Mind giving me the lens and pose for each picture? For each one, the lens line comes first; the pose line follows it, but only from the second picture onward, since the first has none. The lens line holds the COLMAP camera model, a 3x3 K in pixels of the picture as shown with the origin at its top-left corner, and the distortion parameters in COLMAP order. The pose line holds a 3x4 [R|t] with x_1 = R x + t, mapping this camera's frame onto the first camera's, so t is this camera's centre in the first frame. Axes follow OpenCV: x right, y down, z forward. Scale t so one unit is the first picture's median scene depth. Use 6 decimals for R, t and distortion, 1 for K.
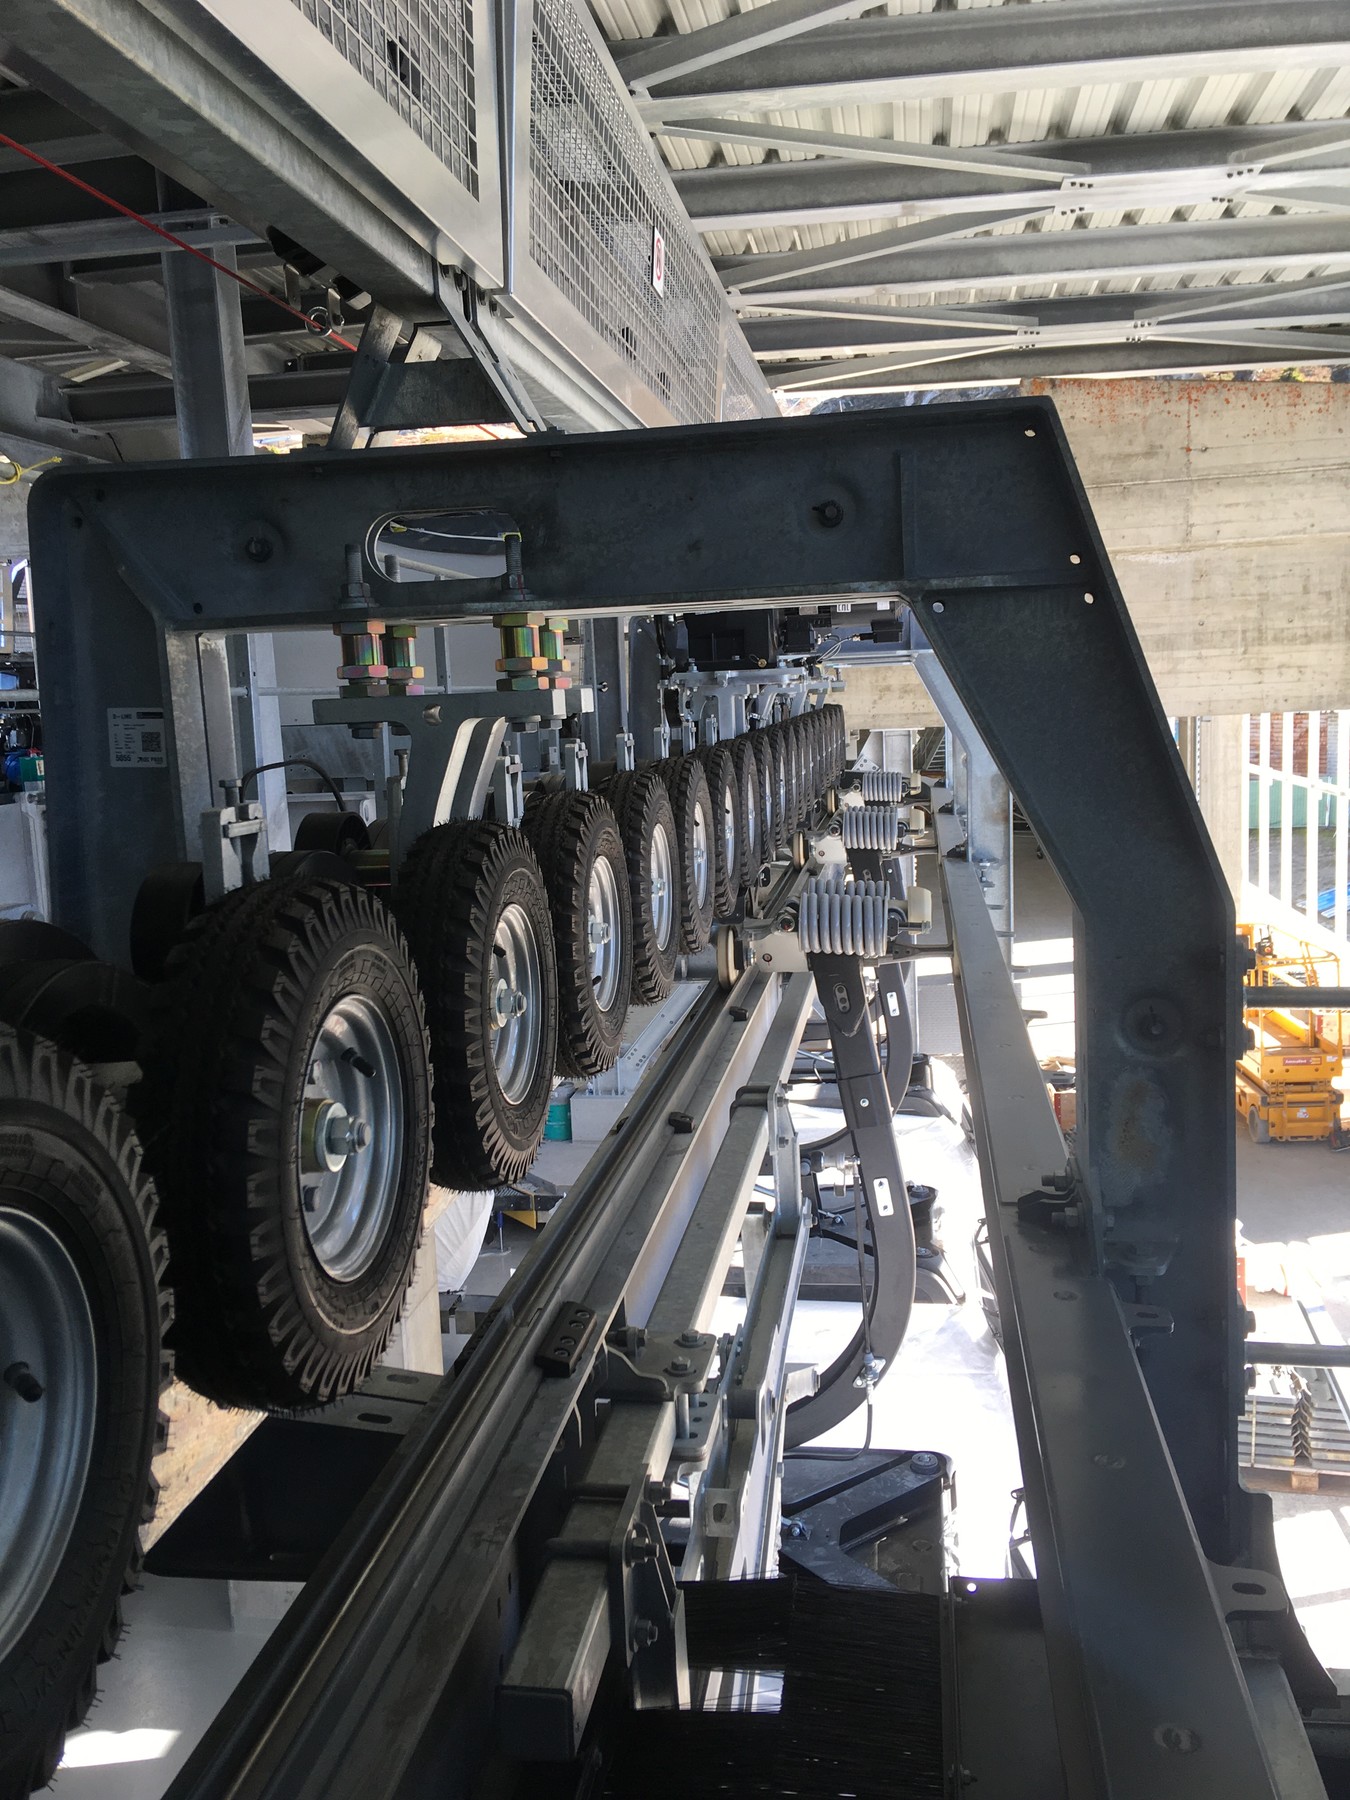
lens RADIAL K [[1506.5, 0, 605.6], [0, 1506.5, 899.7], [0, 0, 1]] dist [0.131473, -0.210218]
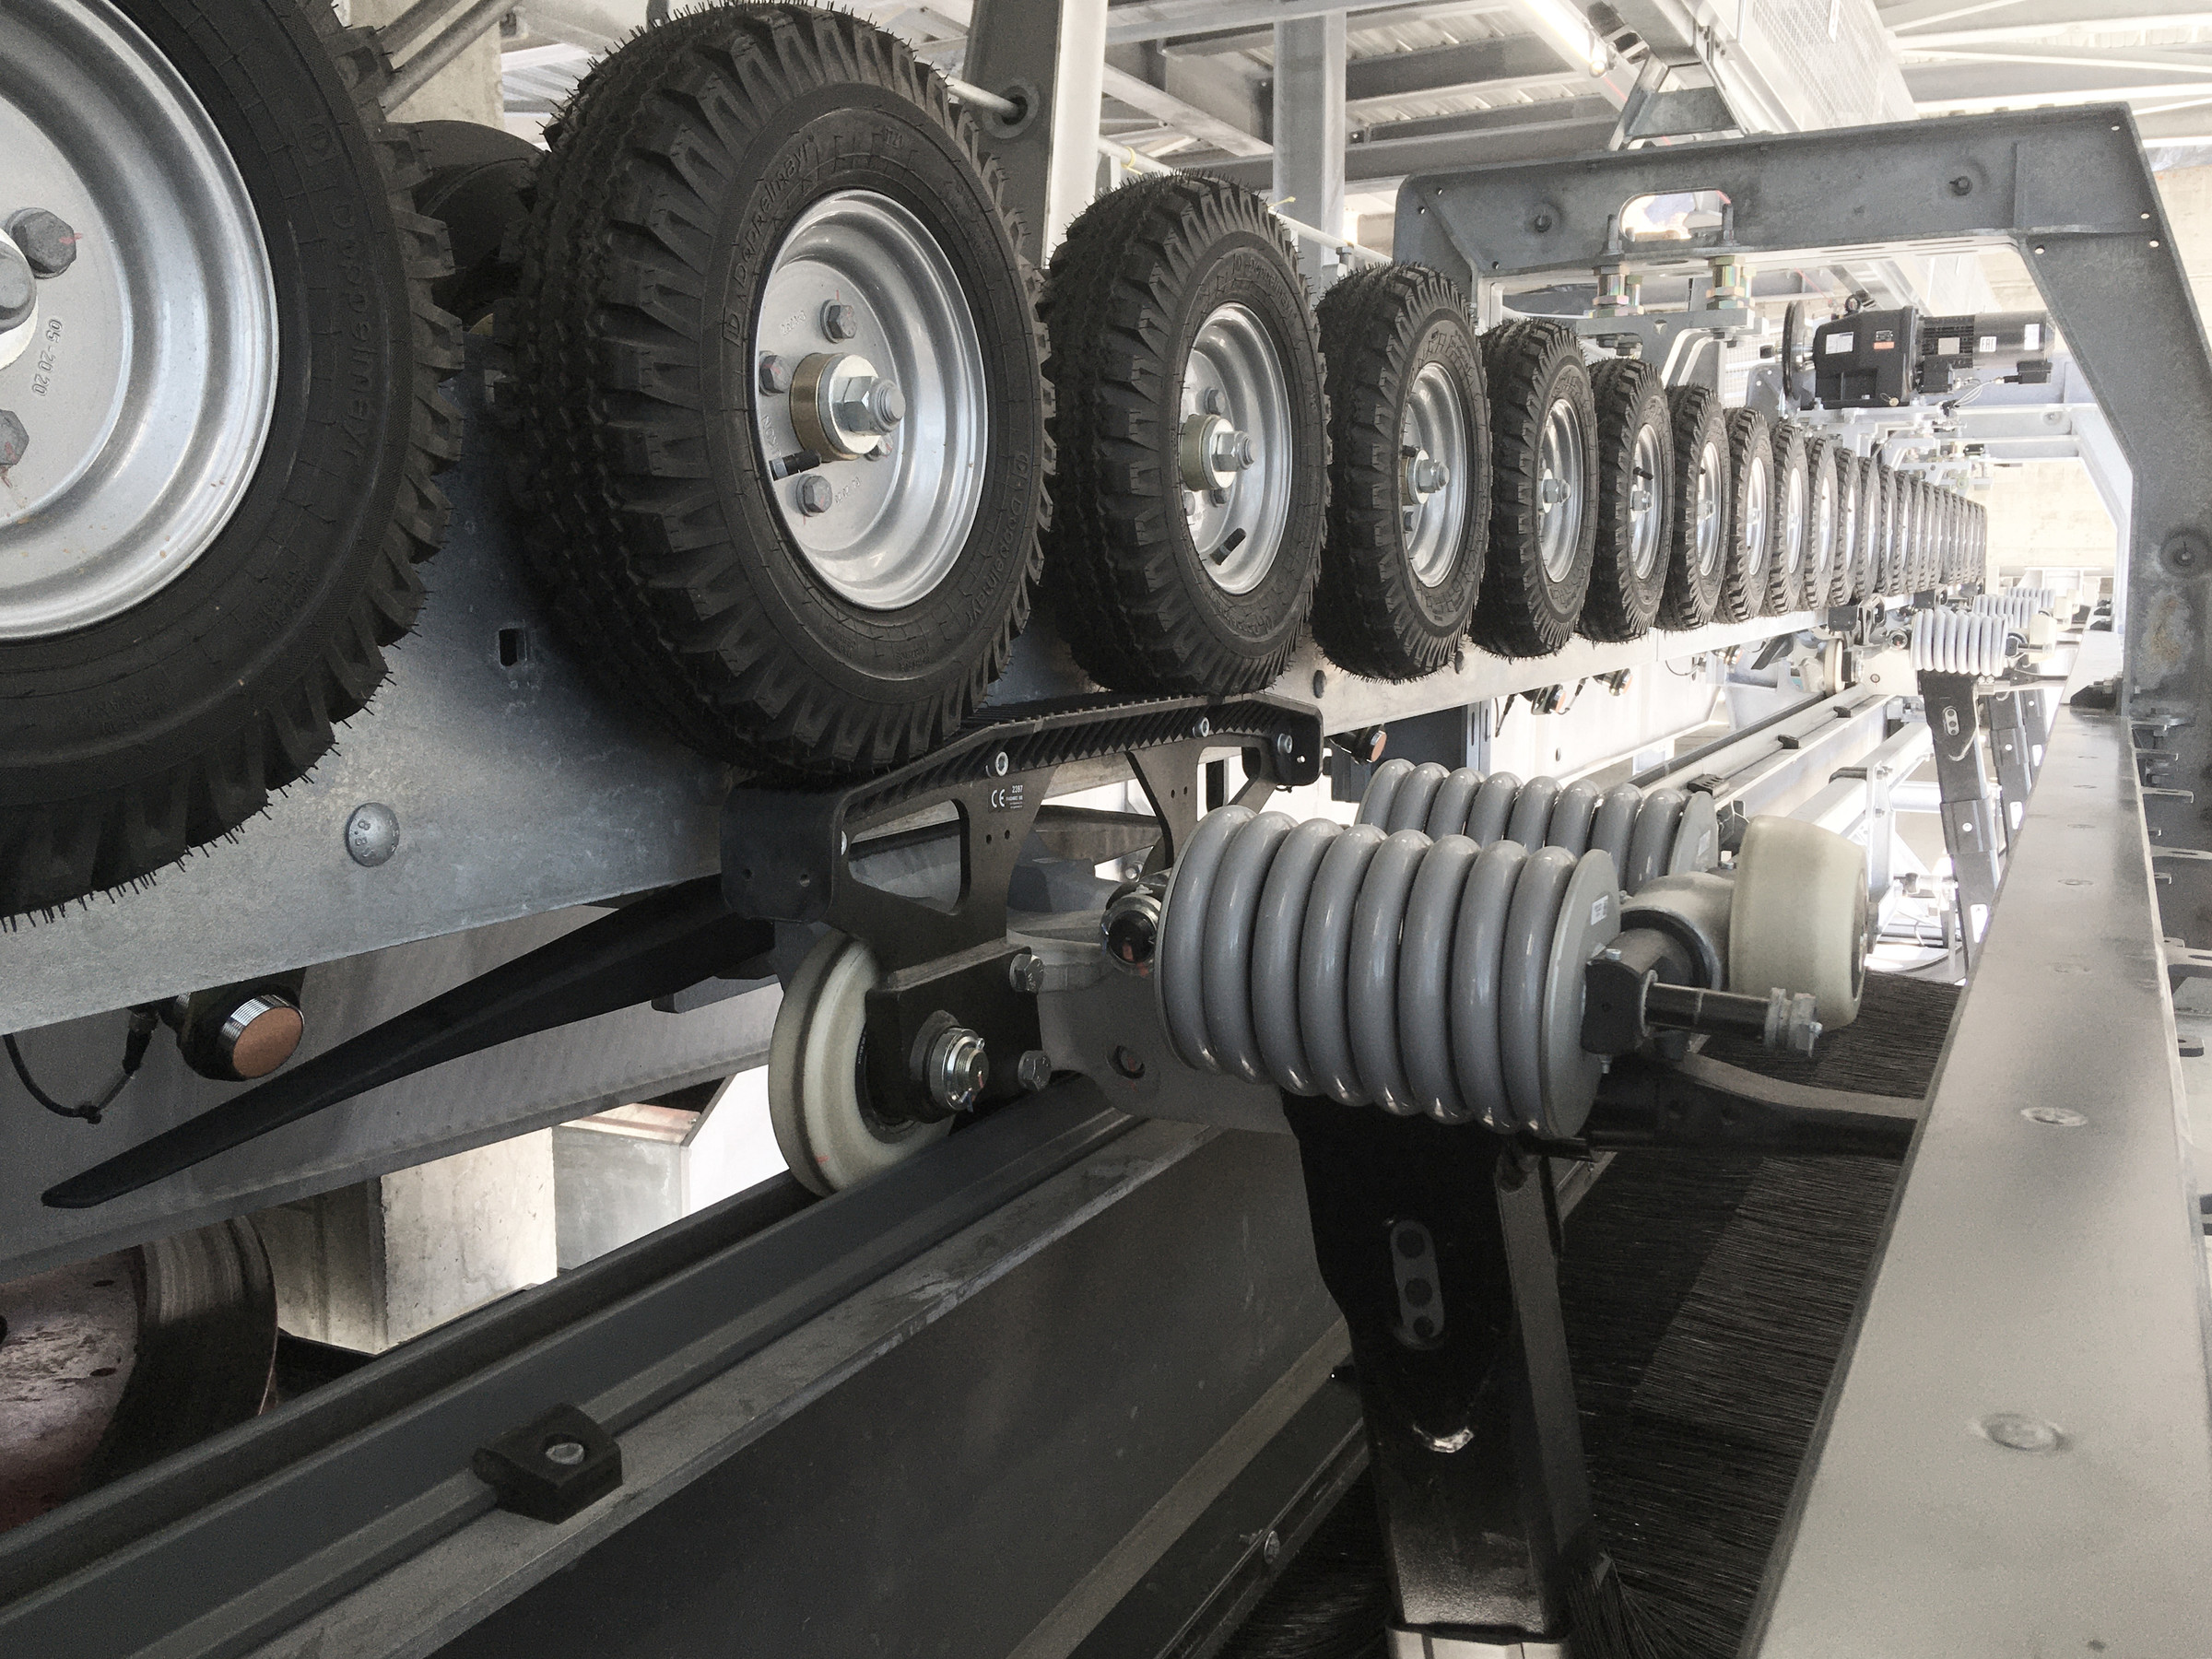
lens RADIAL K [[1924.2, 0, 1094.3], [0, 1924.2, 837.3], [0, 0, 1]] dist [0.151608, -0.219524]
pose [[0.961675, 0.073685, -0.264104, -0.066115], [-0.073263, 0.997247, 0.011460, 0.255523], [0.264222, 0.008328, 0.964426, -0.647028]]
